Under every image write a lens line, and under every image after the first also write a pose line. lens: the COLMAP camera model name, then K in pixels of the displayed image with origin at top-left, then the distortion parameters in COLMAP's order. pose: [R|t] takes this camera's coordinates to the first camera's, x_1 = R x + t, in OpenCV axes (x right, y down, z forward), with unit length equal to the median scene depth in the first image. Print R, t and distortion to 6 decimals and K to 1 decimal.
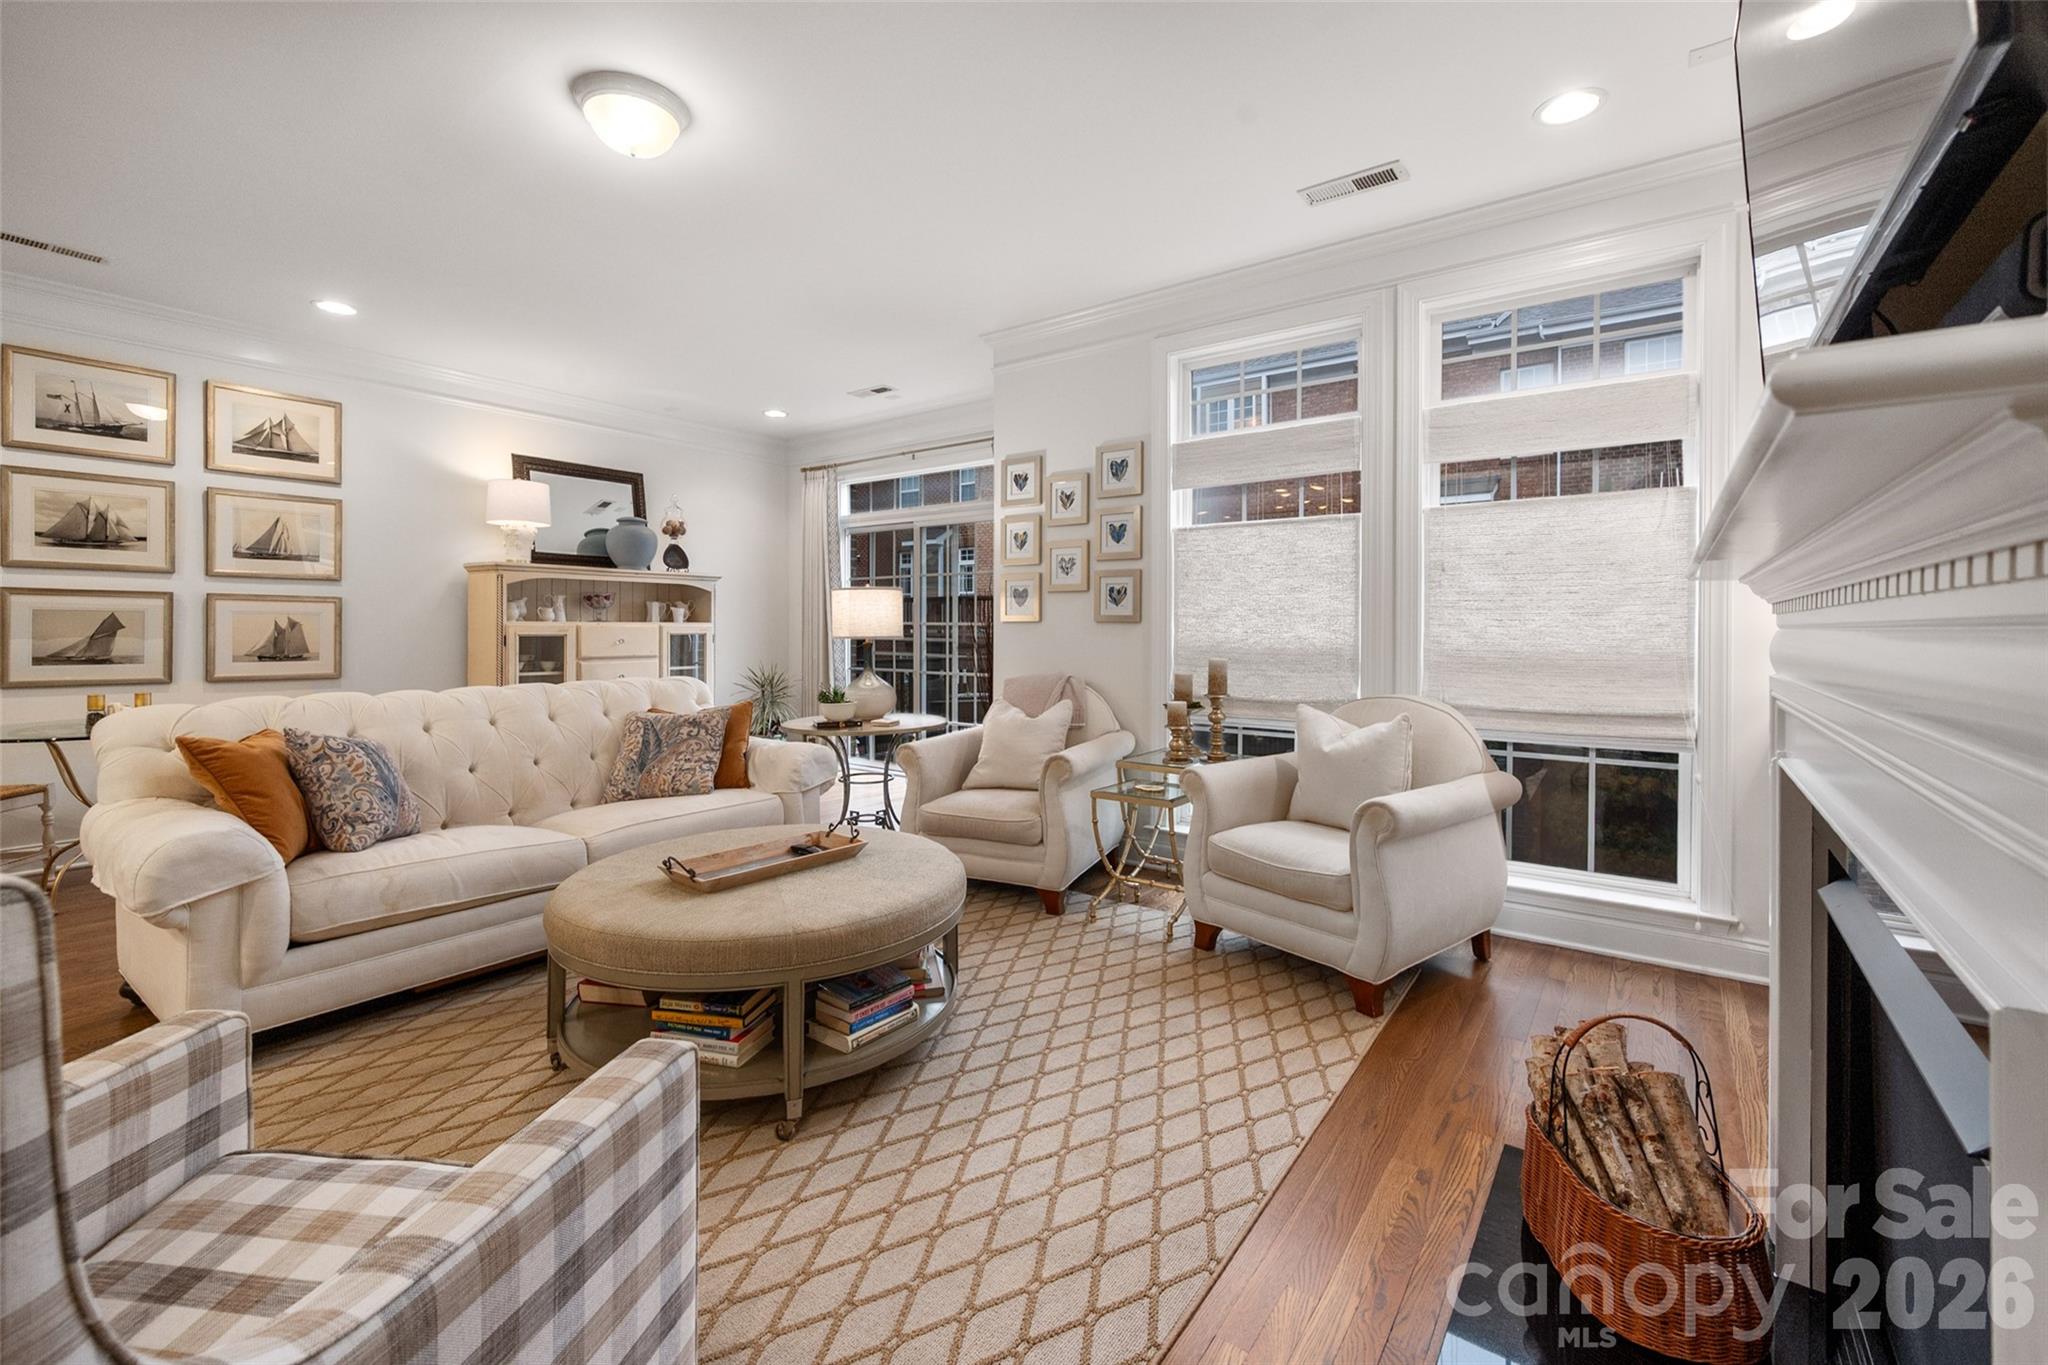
lens RADIAL K [[835.5, 0, 986.2], [0, 835.5, 629.1], [0, 0, 1]] dist [0.001953, 0.000087]
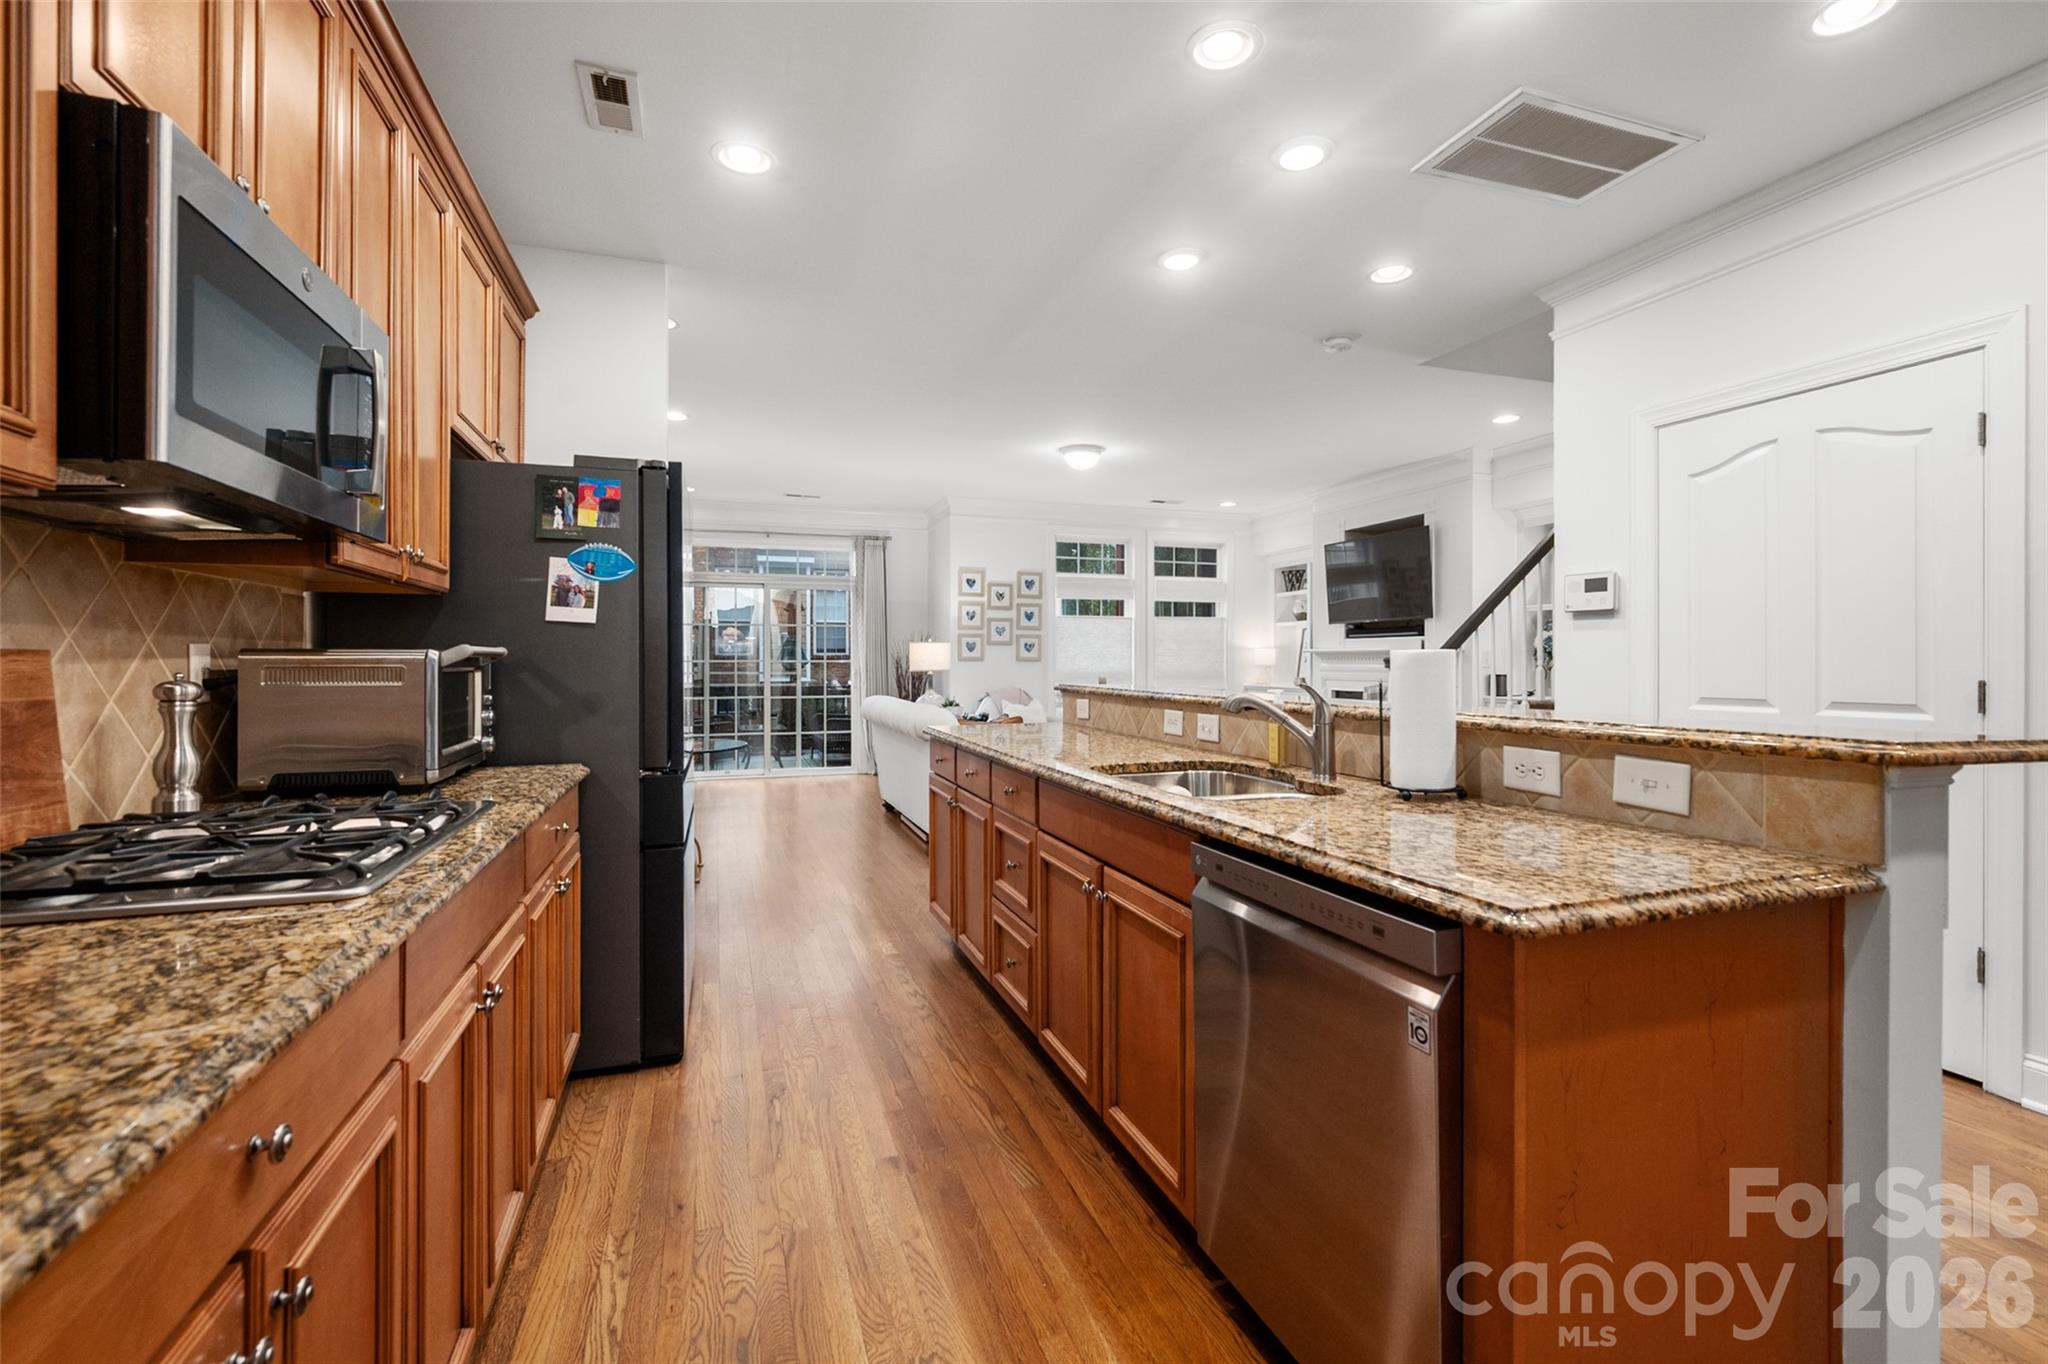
lens RADIAL K [[920.6, 0, 1026.3], [0, 920.6, 668.5], [0, 0, 1]] dist [0.000693, -0.000084]
pose [[0.535097, -0.010976, 0.844719, -1.634608], [0.005753, 0.999940, 0.009348, -0.009711], [-0.844771, -0.000143, 0.535128, -0.172238]]
